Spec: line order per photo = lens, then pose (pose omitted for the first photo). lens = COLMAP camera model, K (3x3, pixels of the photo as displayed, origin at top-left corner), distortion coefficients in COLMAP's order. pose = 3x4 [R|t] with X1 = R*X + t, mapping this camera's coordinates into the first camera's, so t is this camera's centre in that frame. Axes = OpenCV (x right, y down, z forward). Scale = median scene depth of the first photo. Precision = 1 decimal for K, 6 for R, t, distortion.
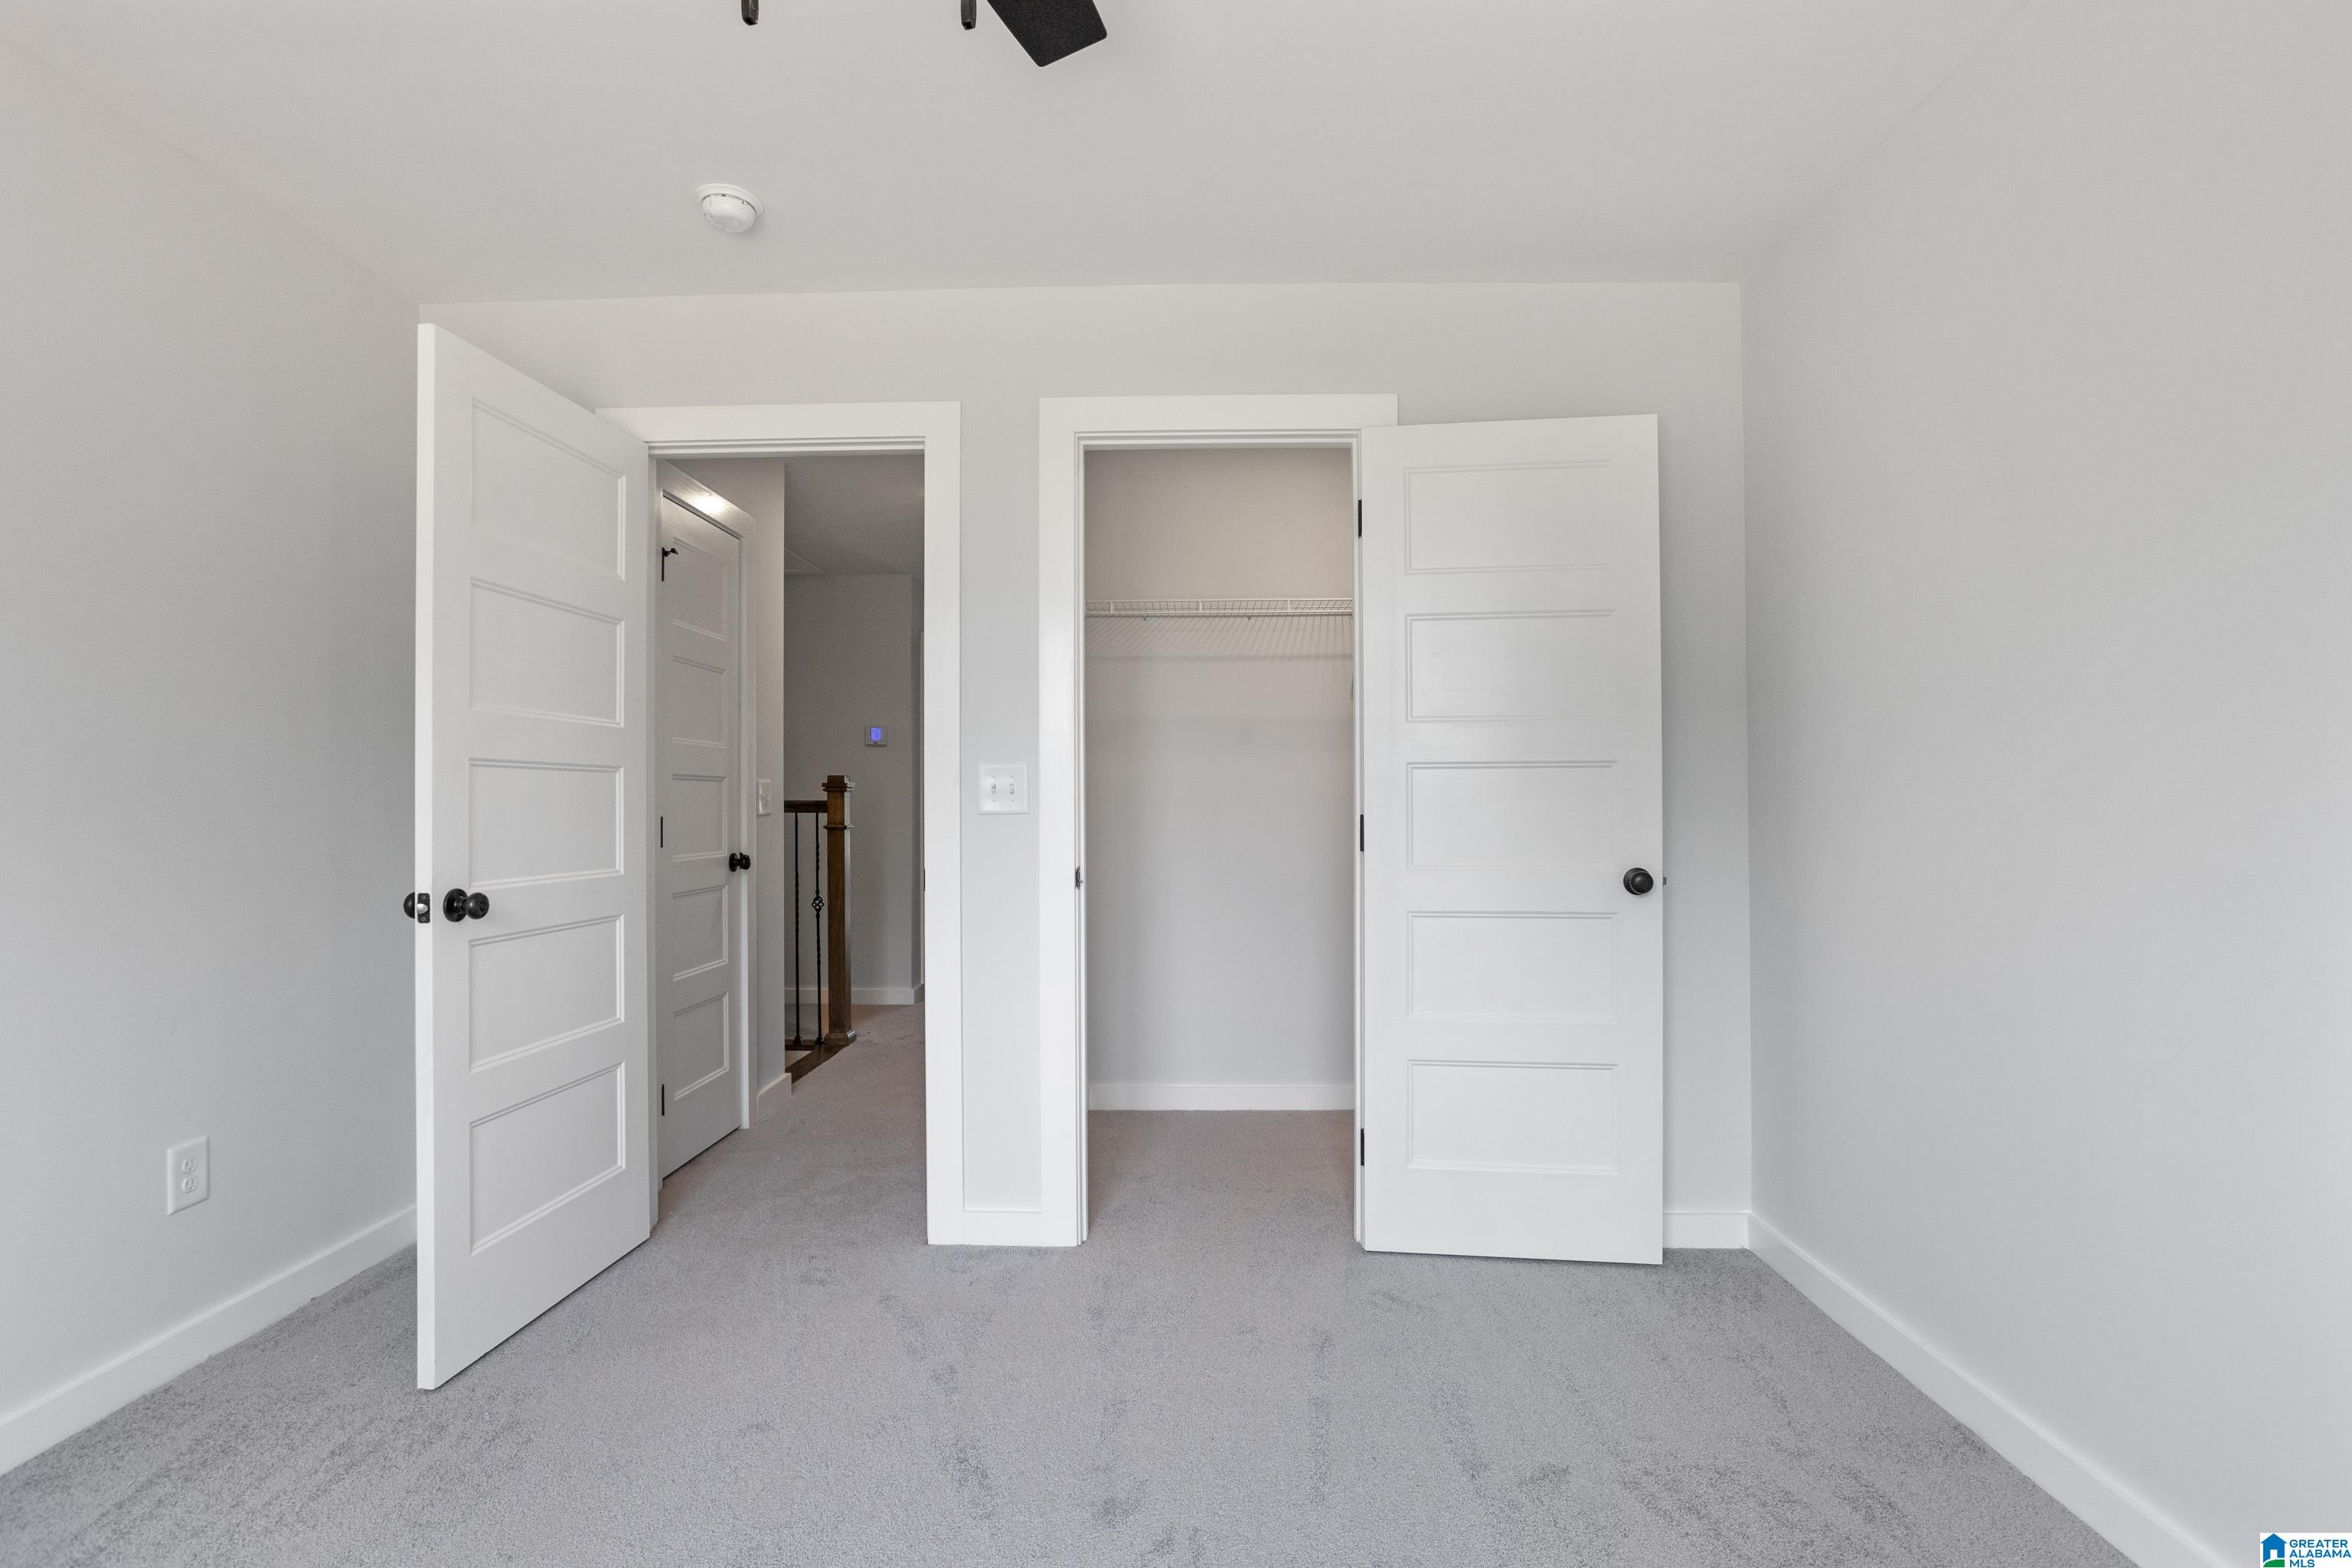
lens RADIAL K [[1149.1, 0, 1190.7], [0, 1149.1, 799.3], [0, 0, 1]] dist [-0.038944, 0.020827]
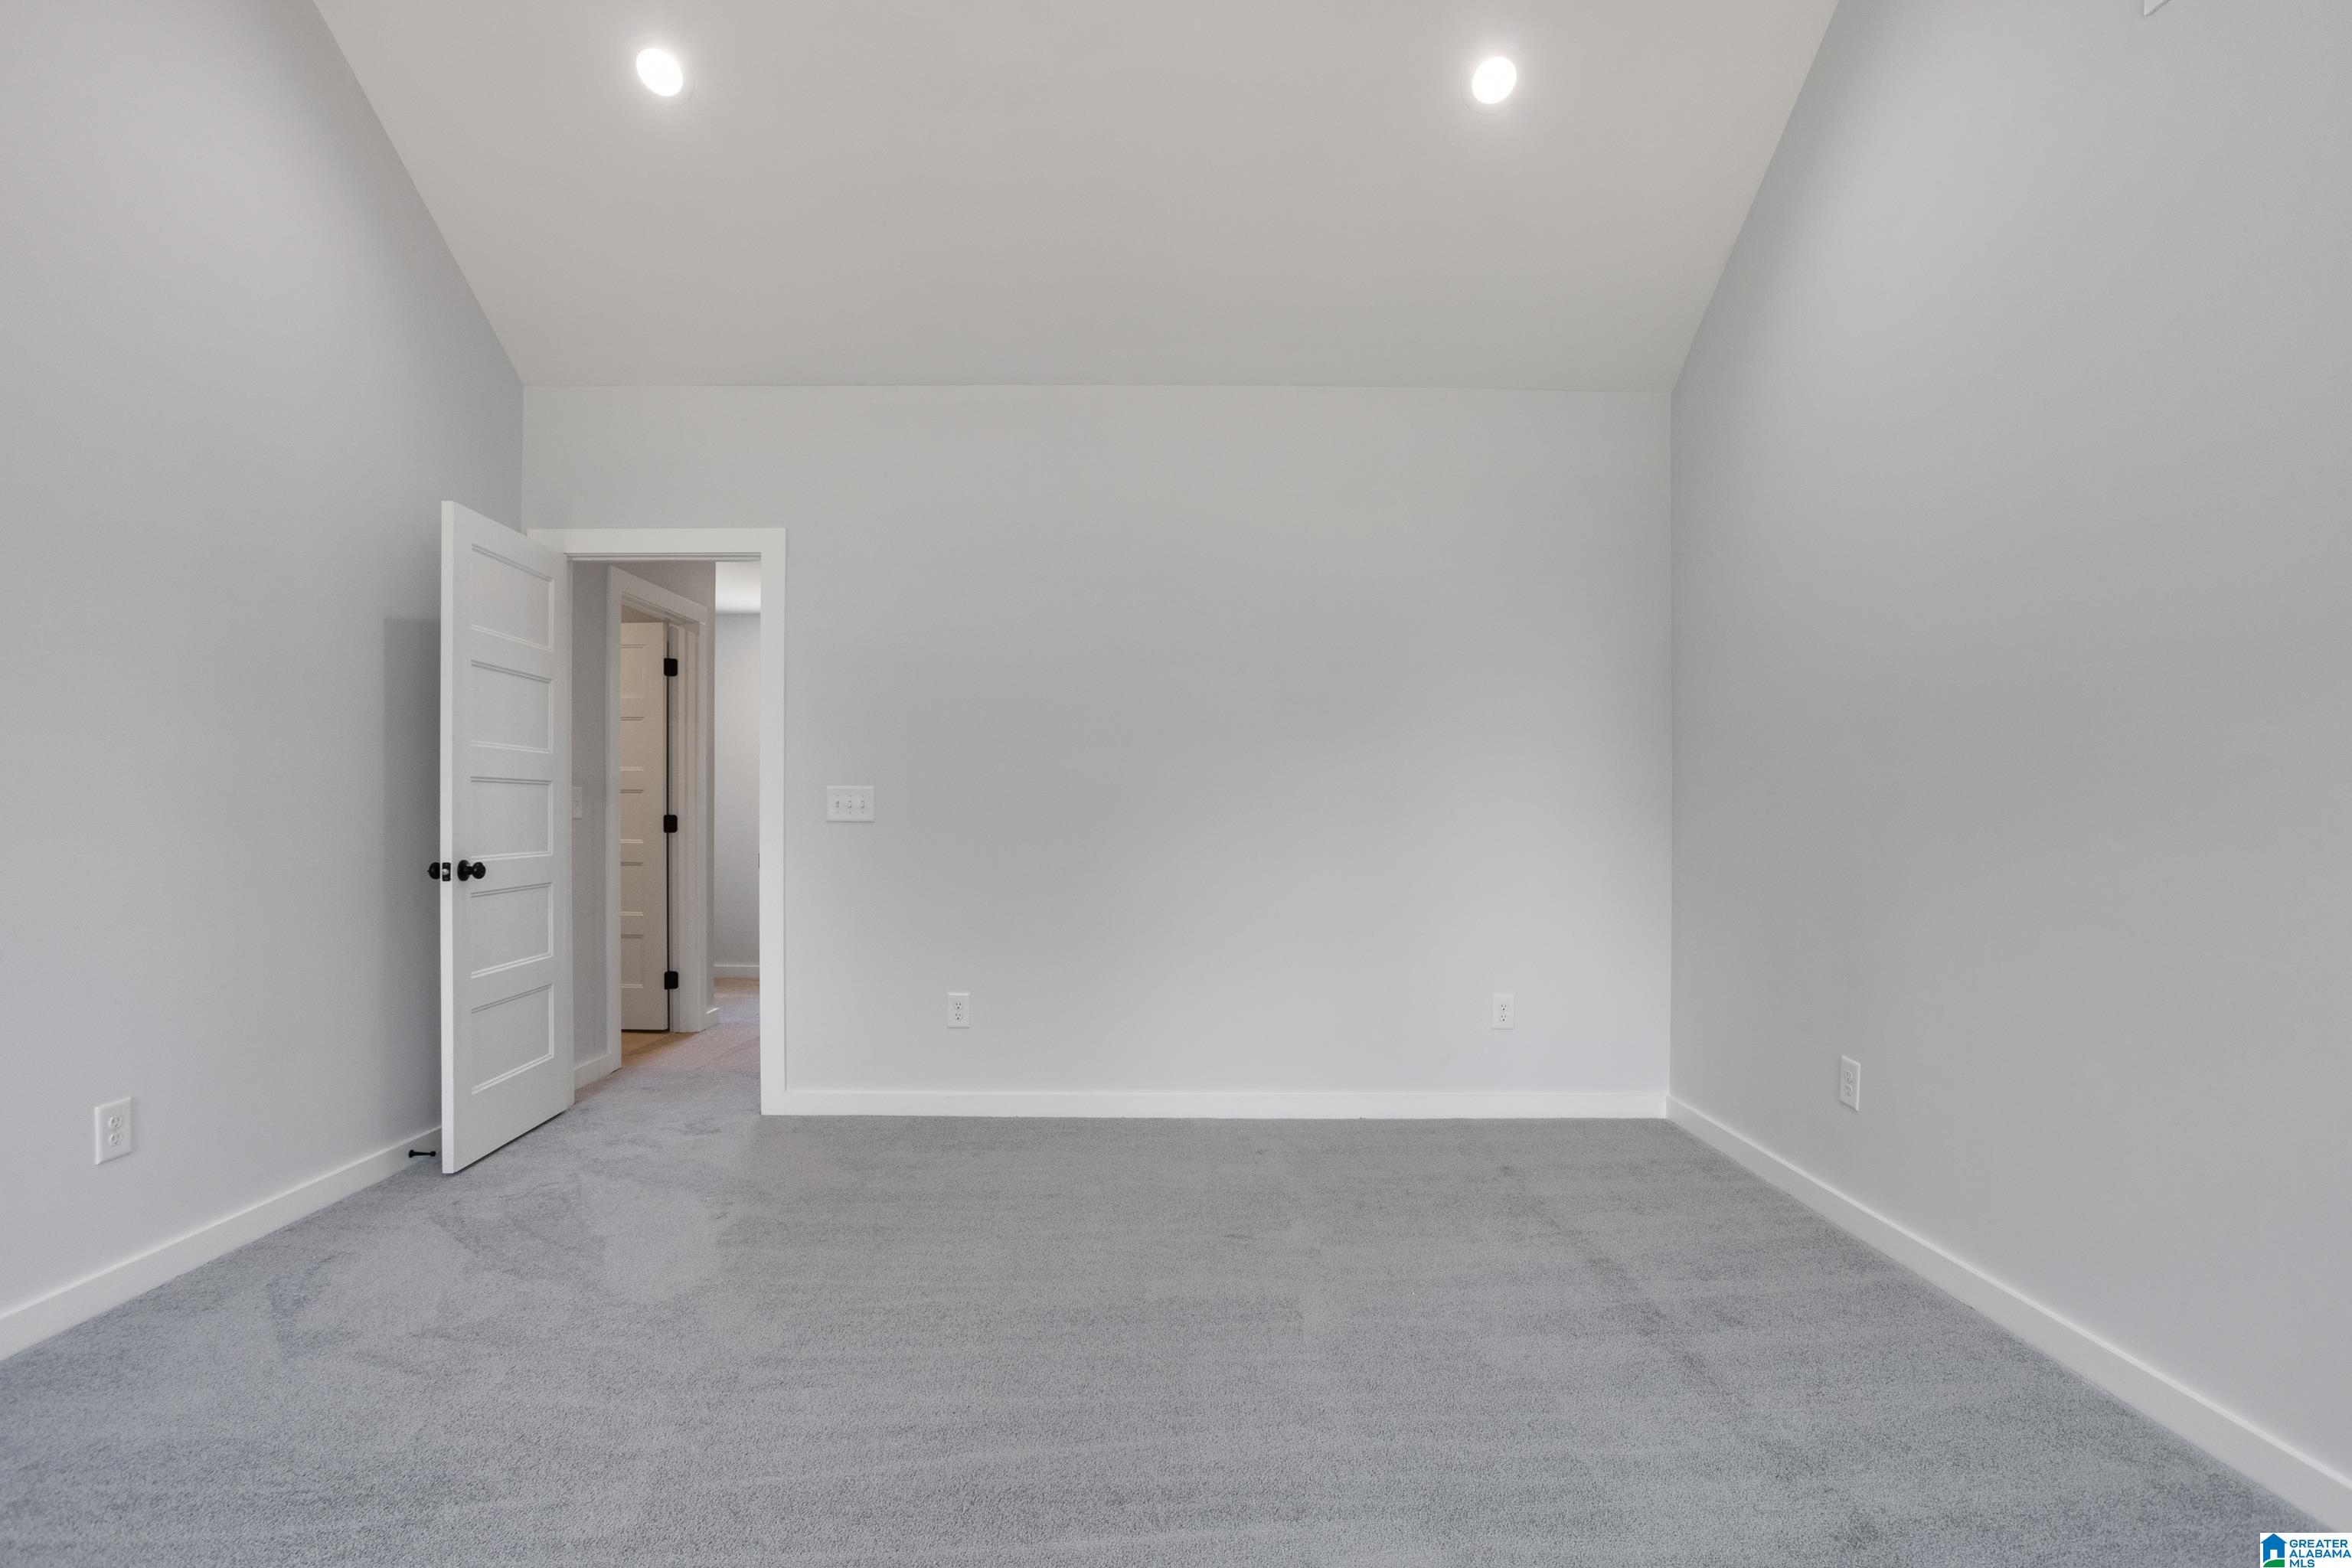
lens RADIAL K [[1149.1, 0, 1170.4], [0, 1149.1, 776.3], [0, 0, 1]] dist [-0.038944, 0.020827]
pose [[0.993261, -0.000659, 0.115897, 0.139024], [0.004123, 0.999552, -0.029646, 0.013714], [-0.115826, 0.029924, 0.992819, -0.672922]]
